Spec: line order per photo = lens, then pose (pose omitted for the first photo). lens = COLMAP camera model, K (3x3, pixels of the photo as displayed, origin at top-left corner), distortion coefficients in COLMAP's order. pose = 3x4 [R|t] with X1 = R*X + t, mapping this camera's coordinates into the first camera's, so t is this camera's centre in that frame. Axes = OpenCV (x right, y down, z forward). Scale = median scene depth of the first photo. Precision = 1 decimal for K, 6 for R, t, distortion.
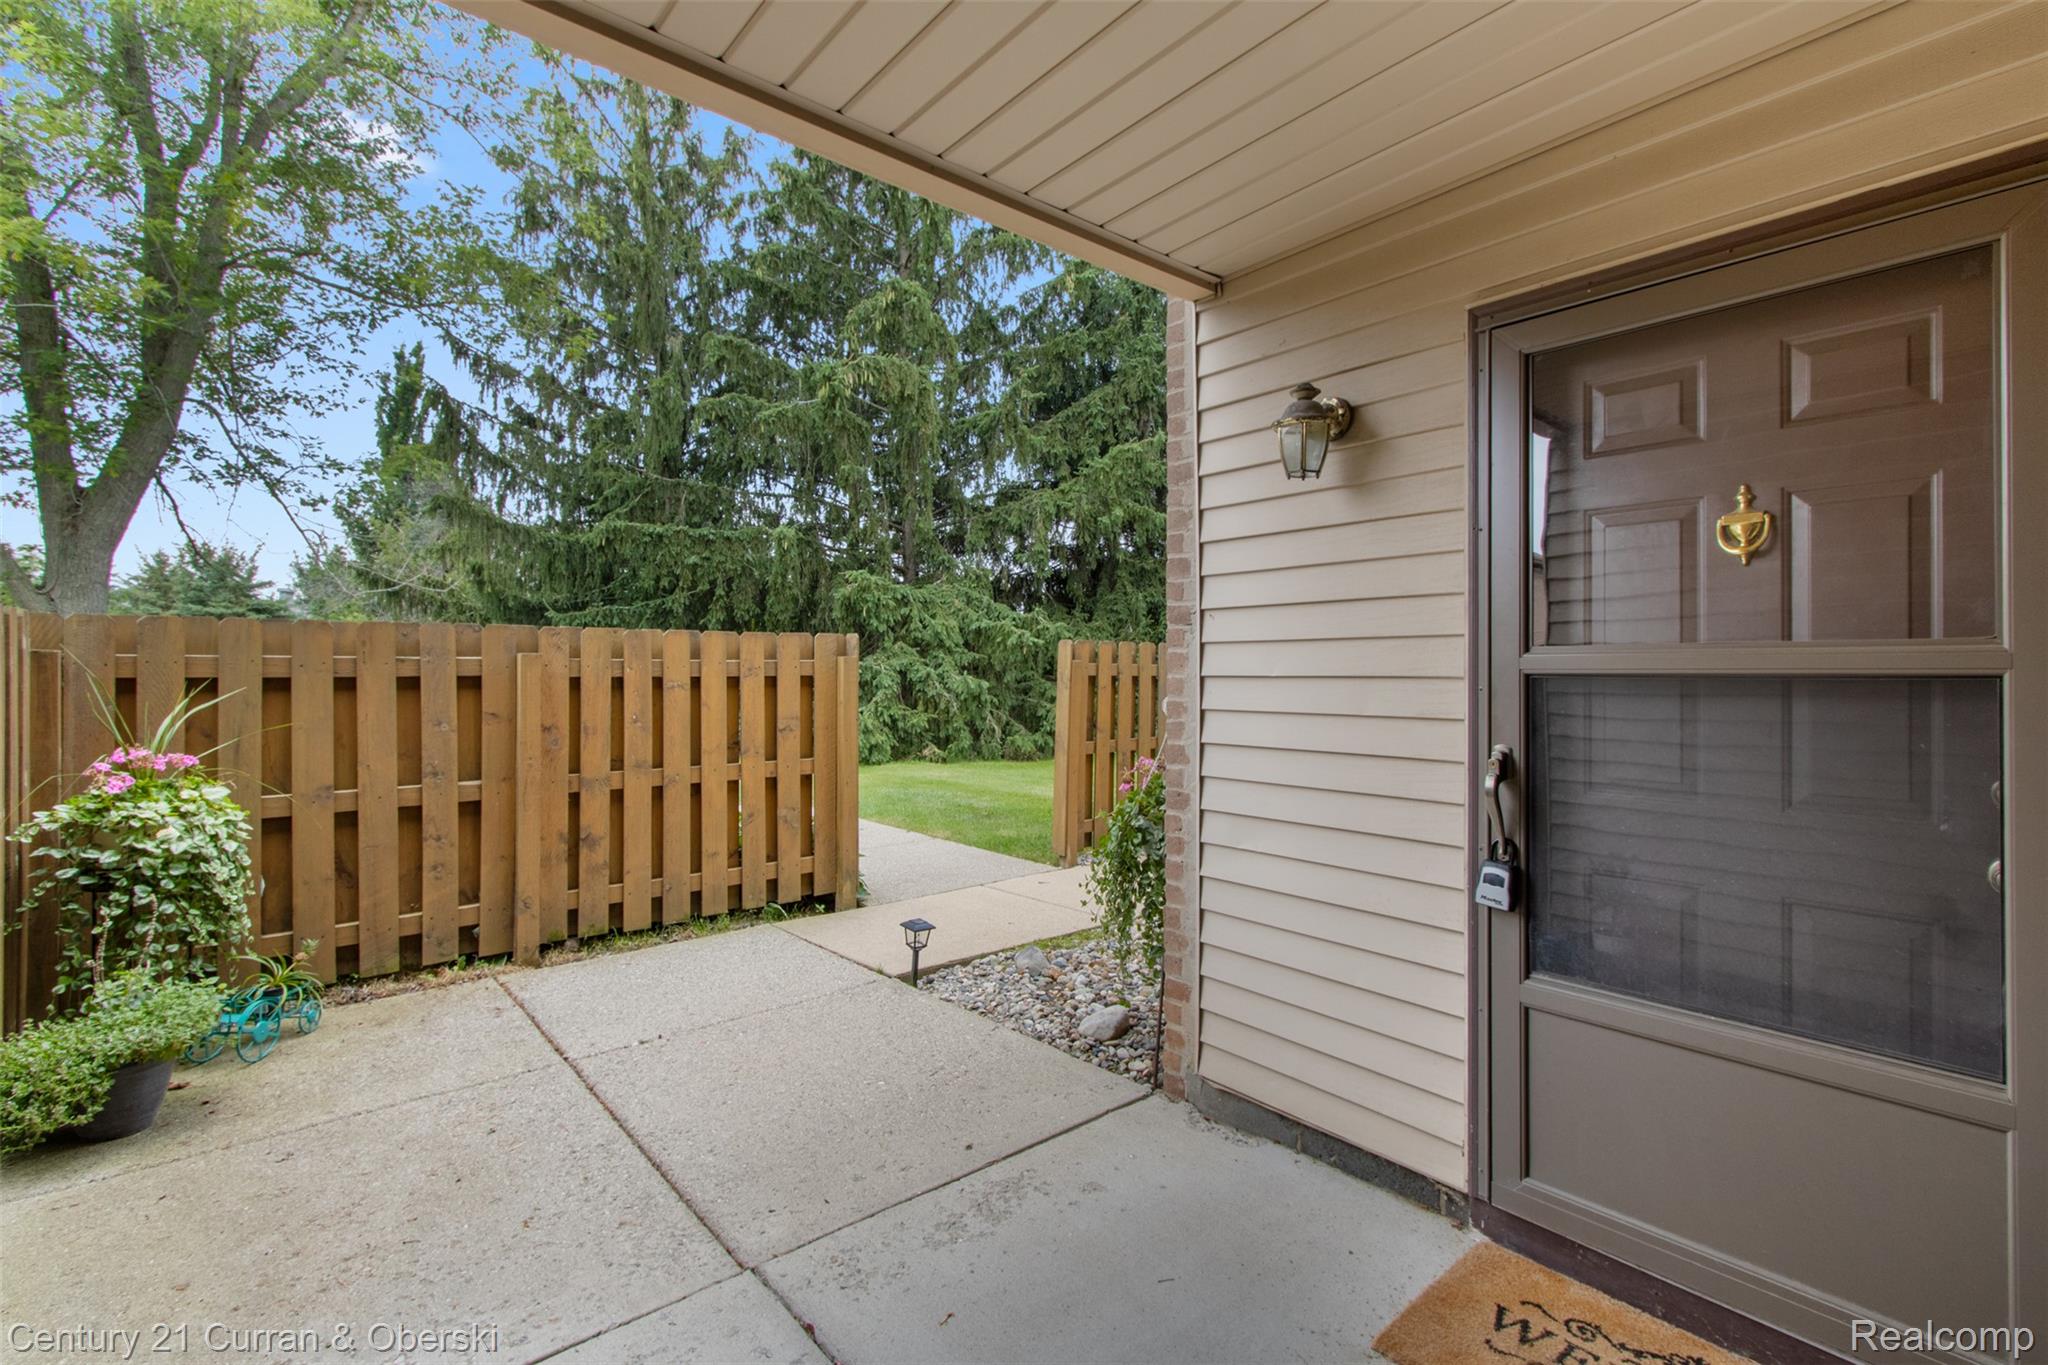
lens RADIAL K [[936.3, 0, 1022.9], [0, 936.3, 679.8], [0, 0, 1]] dist [0.005140, -0.002429]
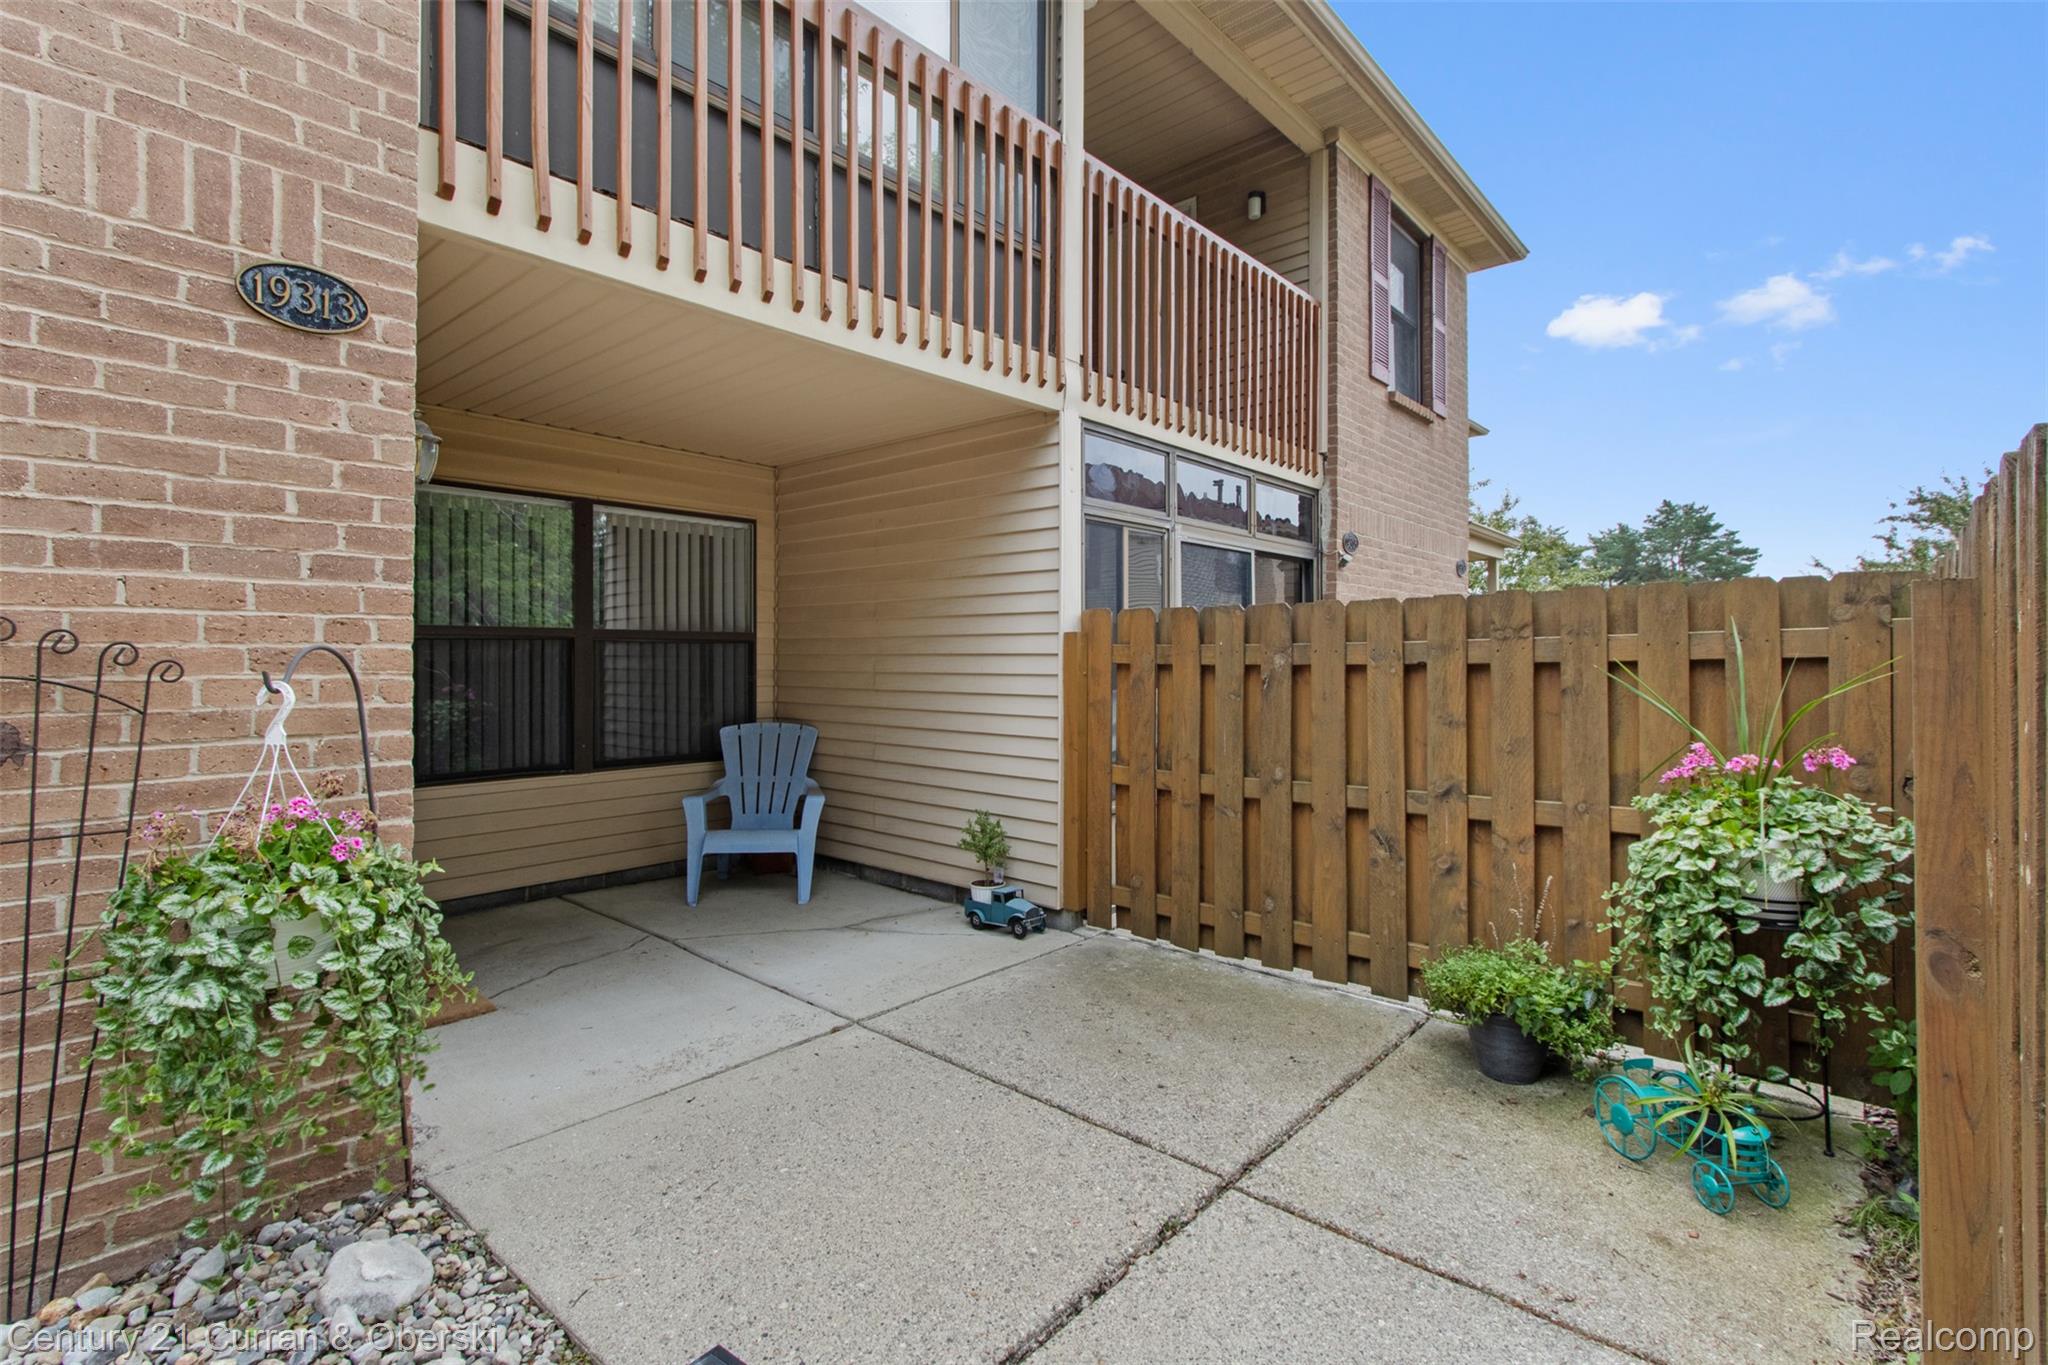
lens RADIAL K [[936.3, 0, 1027.0], [0, 936.3, 663.4], [0, 0, 1]] dist [0.005140, -0.002429]
pose [[-0.989360, -0.002152, -0.145472, -0.251825], [-0.003468, 0.999955, 0.008793, -0.000065], [0.145446, 0.009204, -0.989323, 1.907593]]
